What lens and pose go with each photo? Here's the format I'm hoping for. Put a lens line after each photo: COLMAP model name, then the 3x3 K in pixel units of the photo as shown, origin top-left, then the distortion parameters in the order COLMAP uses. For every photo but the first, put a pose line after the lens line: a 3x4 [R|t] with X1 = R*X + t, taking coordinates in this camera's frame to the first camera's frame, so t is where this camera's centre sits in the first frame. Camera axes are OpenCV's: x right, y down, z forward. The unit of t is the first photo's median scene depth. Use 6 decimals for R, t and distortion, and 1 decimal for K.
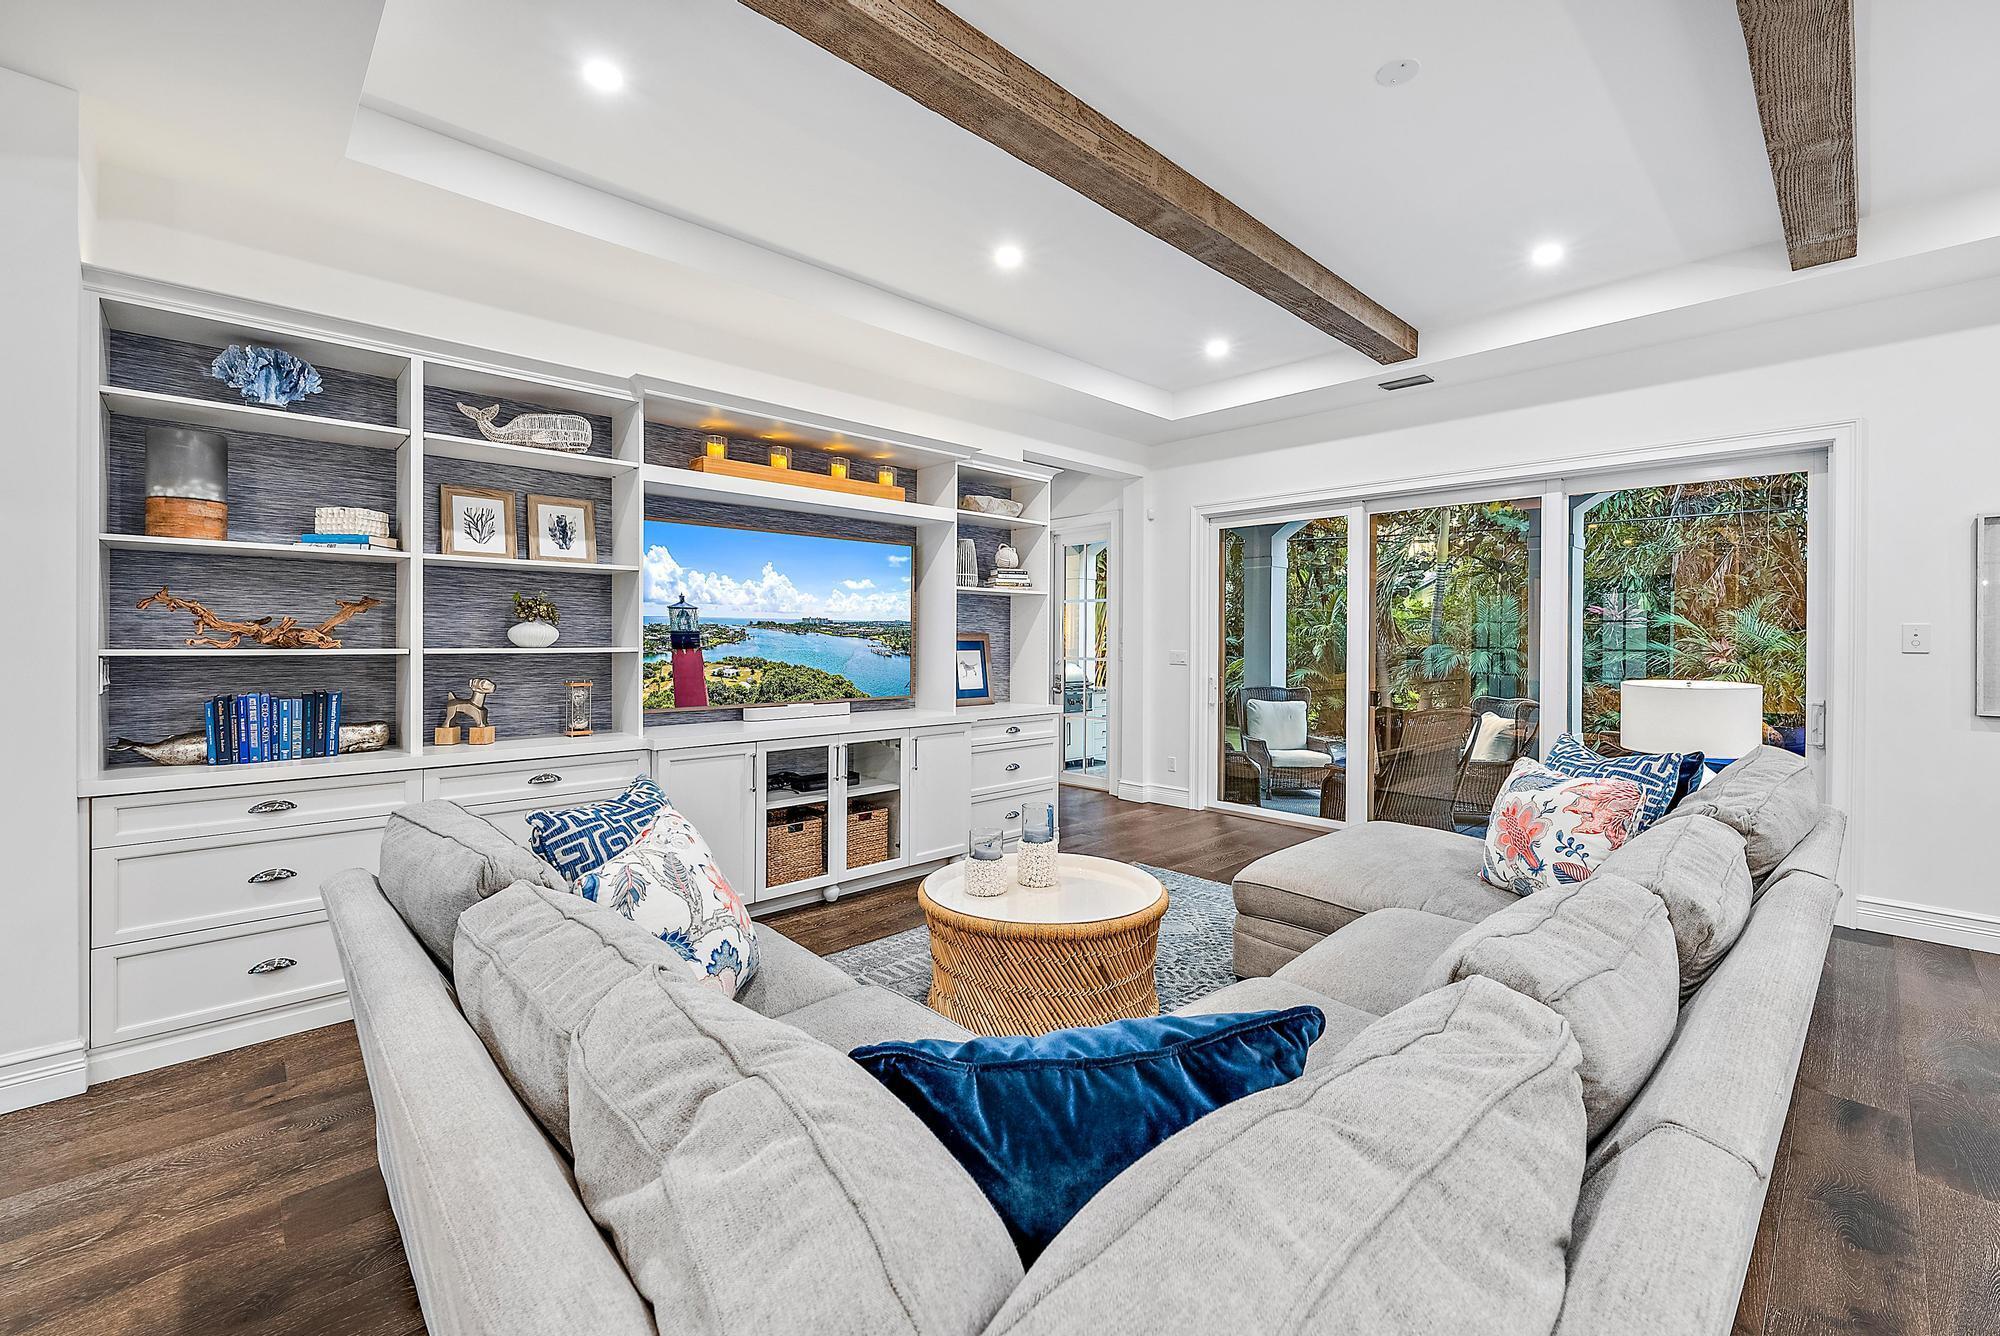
lens RADIAL K [[844.4, 0, 988.7], [0, 844.4, 643.3], [0, 0, 1]] dist [0.026969, 0.000239]
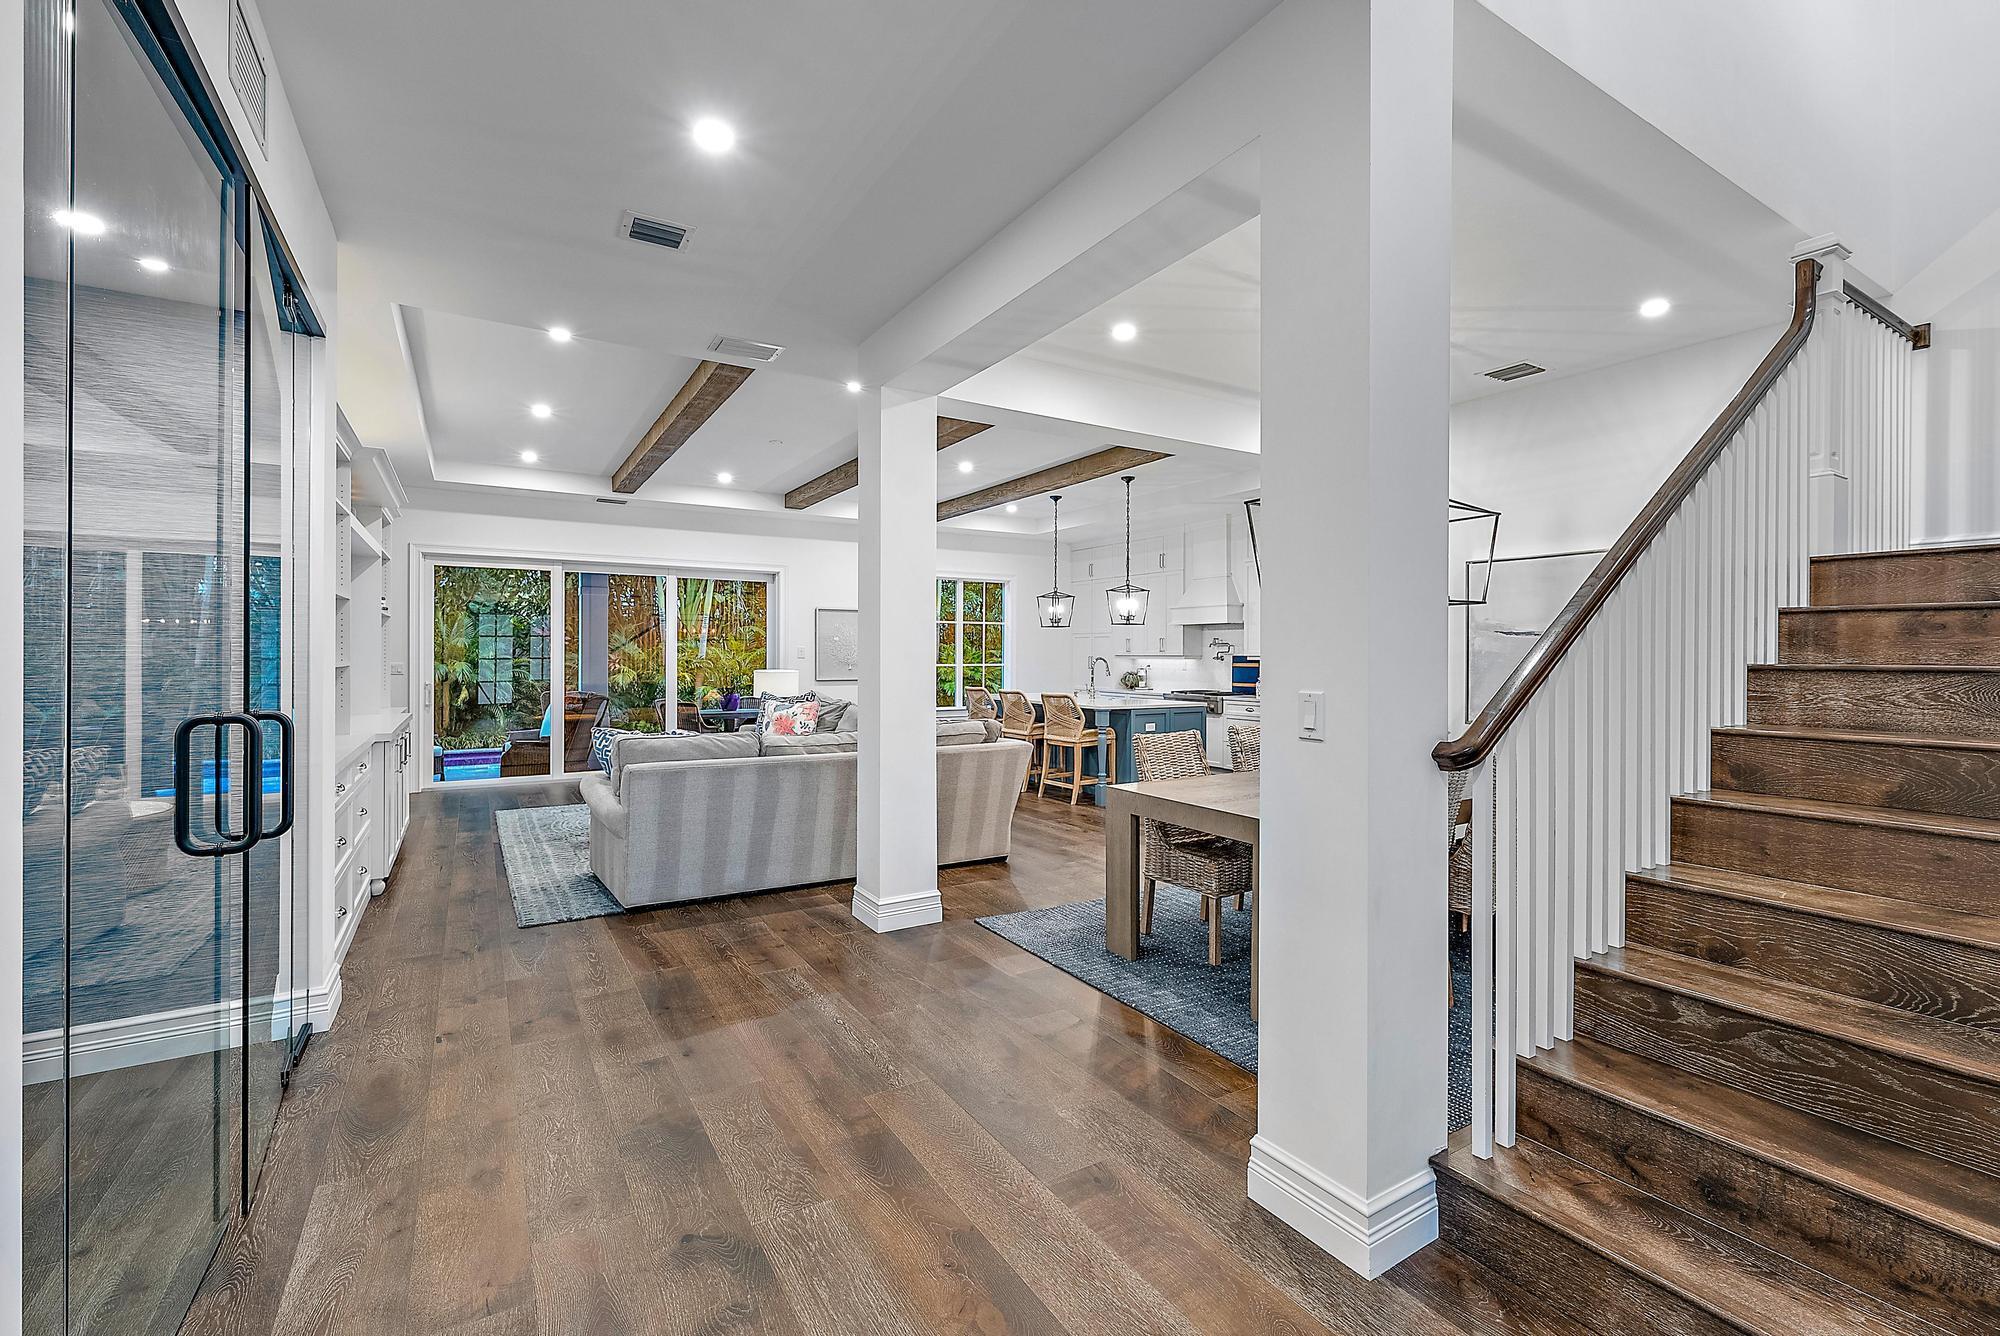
lens RADIAL K [[844.4, 0, 996.3], [0, 844.4, 660.6], [0, 0, 1]] dist [0.026969, 0.000239]
pose [[0.225762, -0.012352, 0.974104, -0.905069], [0.007461, 0.999912, 0.010950, -0.001480], [-0.974154, 0.004796, 0.225835, -0.115891]]
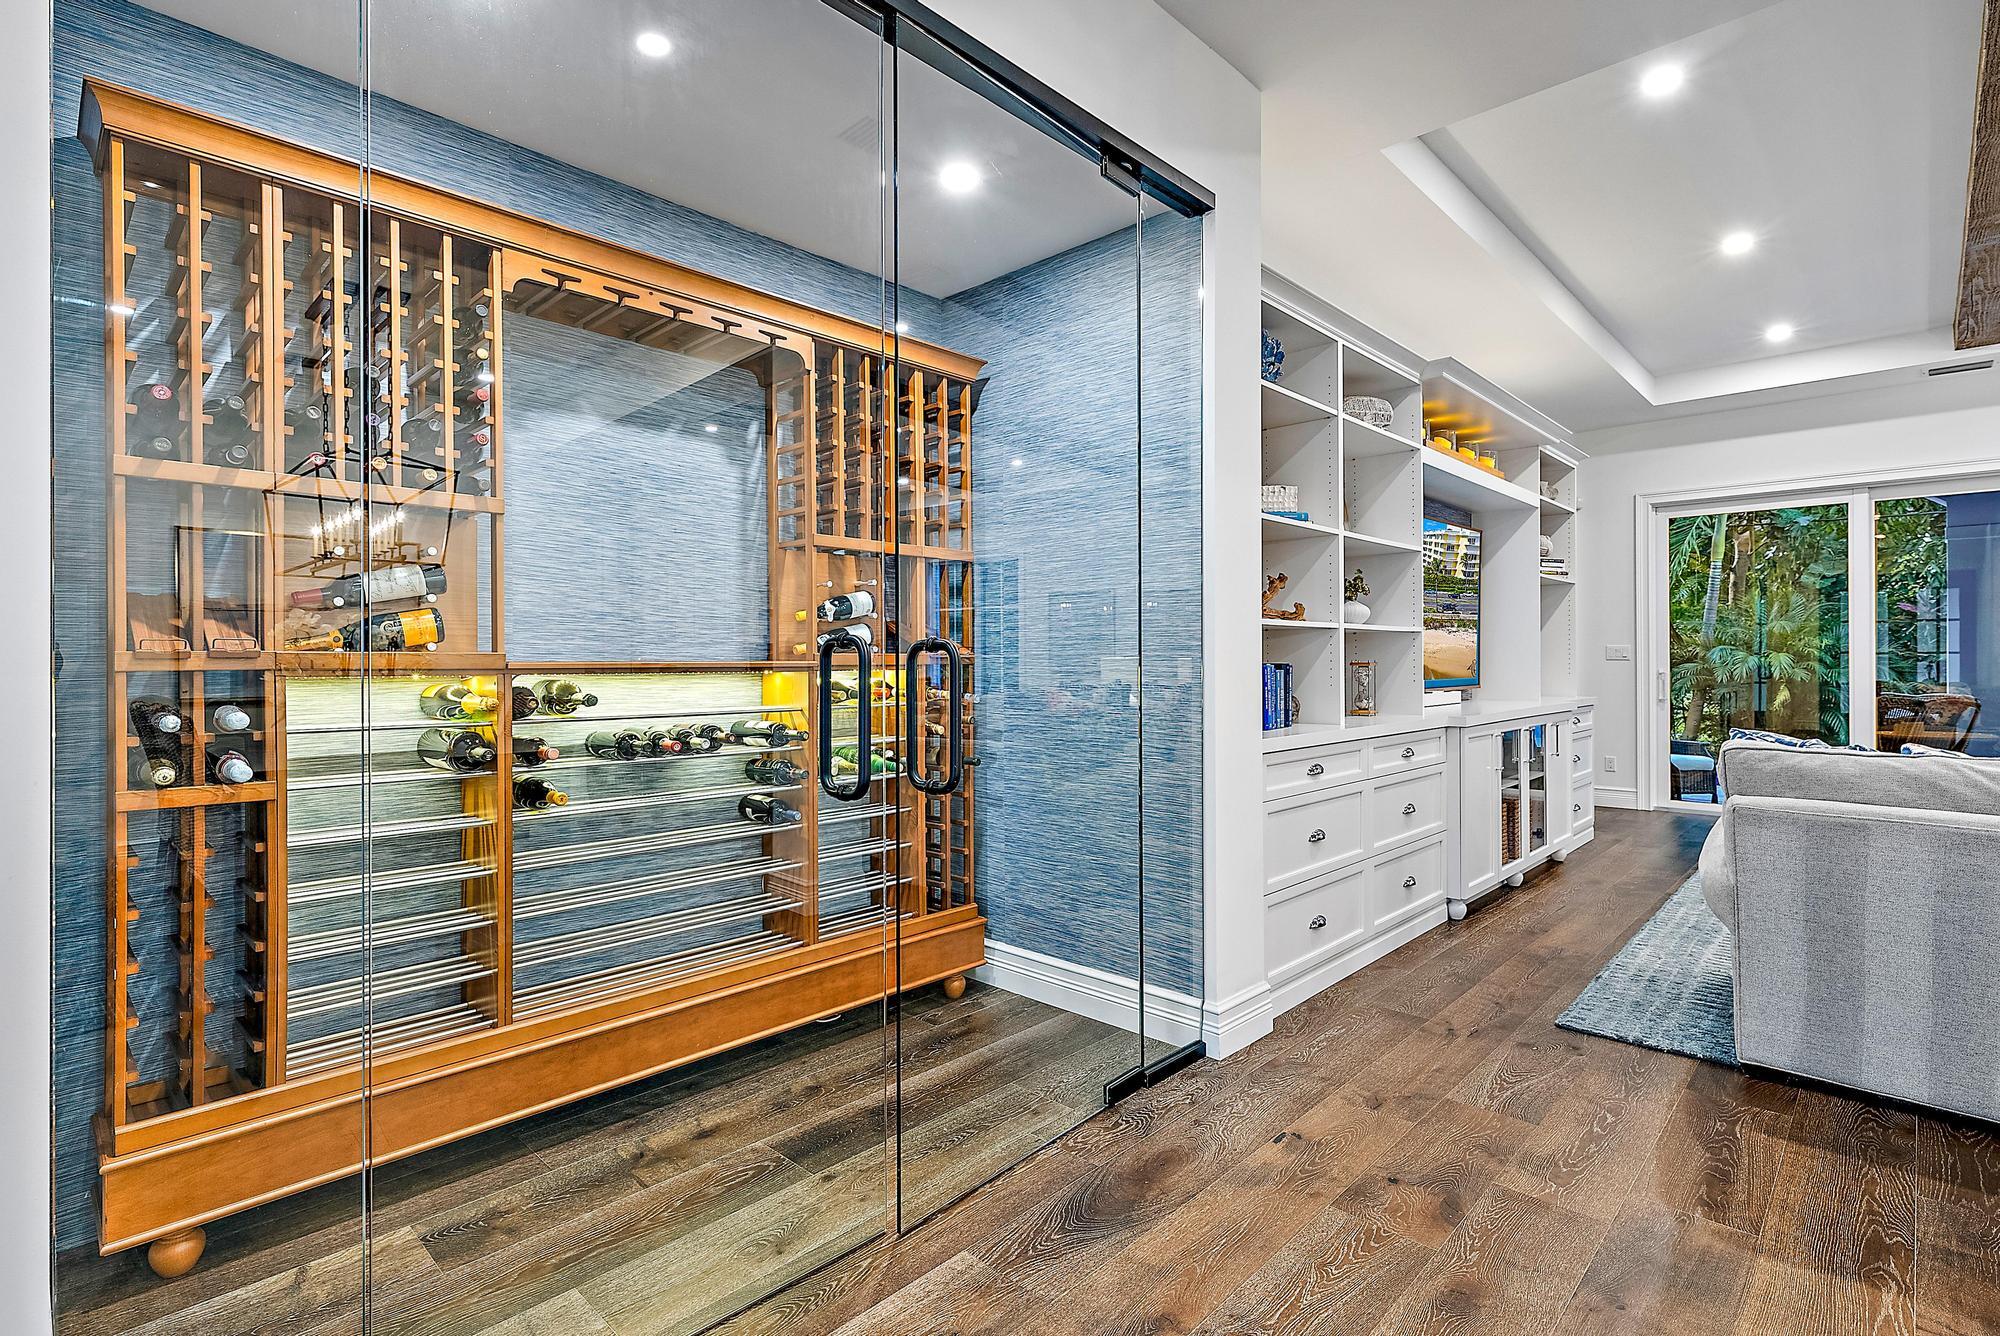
lens RADIAL K [[947.4, 0, 1004.5], [0, 947.4, 662.1], [0, 0, 1]] dist [-0.003968, 0.000471]
pose [[0.999347, -0.013187, 0.033631, -0.612685], [0.013437, 0.999884, -0.007237, 0.031124], [-0.033532, 0.007684, 0.999408, -0.065888]]
